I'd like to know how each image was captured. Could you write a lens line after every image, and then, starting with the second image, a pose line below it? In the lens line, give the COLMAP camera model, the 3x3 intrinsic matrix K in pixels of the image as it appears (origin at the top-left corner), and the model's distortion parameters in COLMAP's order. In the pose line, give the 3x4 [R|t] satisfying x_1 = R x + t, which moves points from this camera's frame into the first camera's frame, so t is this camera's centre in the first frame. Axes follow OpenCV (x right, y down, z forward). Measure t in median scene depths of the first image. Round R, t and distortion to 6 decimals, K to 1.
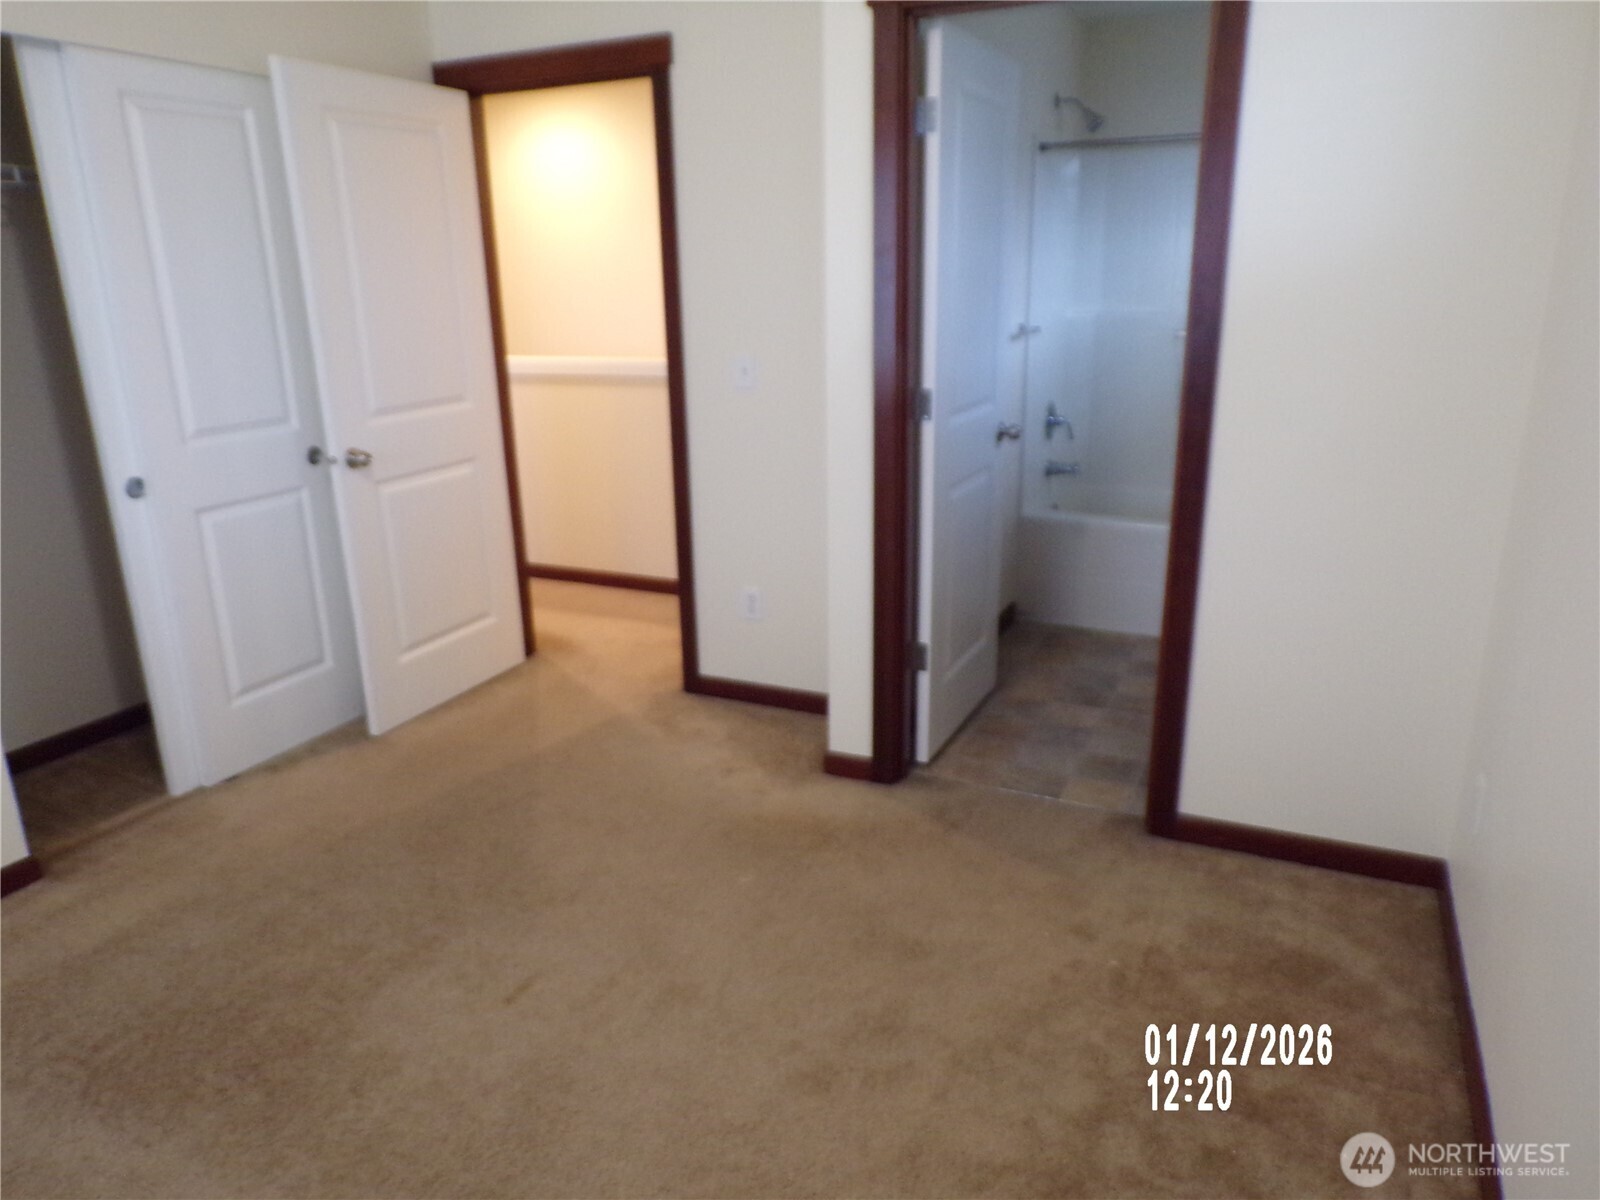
lens RADIAL K [[1100.4, 0, 800.7], [0, 1100.4, 598.5], [0, 0, 1]] dist [-0.023267, 0.025392]
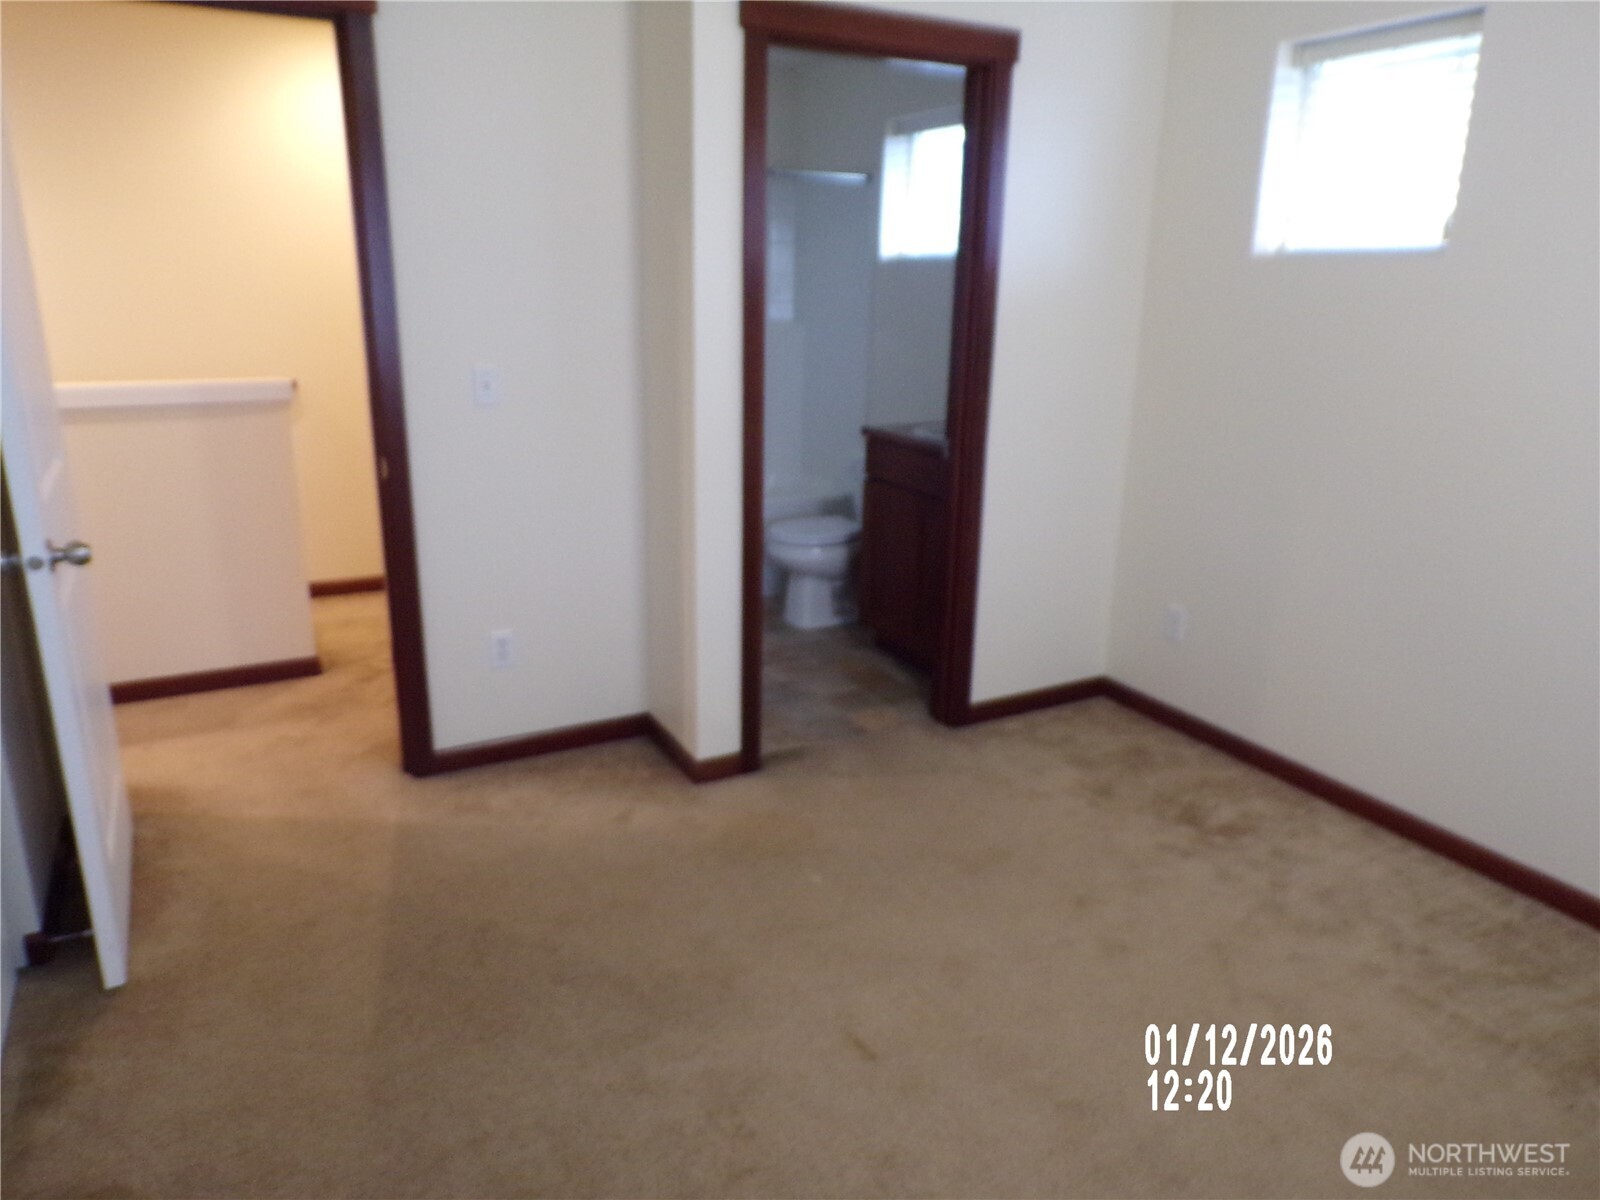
lens RADIAL K [[1100.4, 0, 797.8], [0, 1100.4, 599.4], [0, 0, 1]] dist [-0.023267, 0.025392]
pose [[0.587977, -0.202111, 0.783220, -0.637407], [0.205419, 0.973846, 0.097091, -0.076970], [-0.782359, 0.103801, 0.614117, 0.293752]]
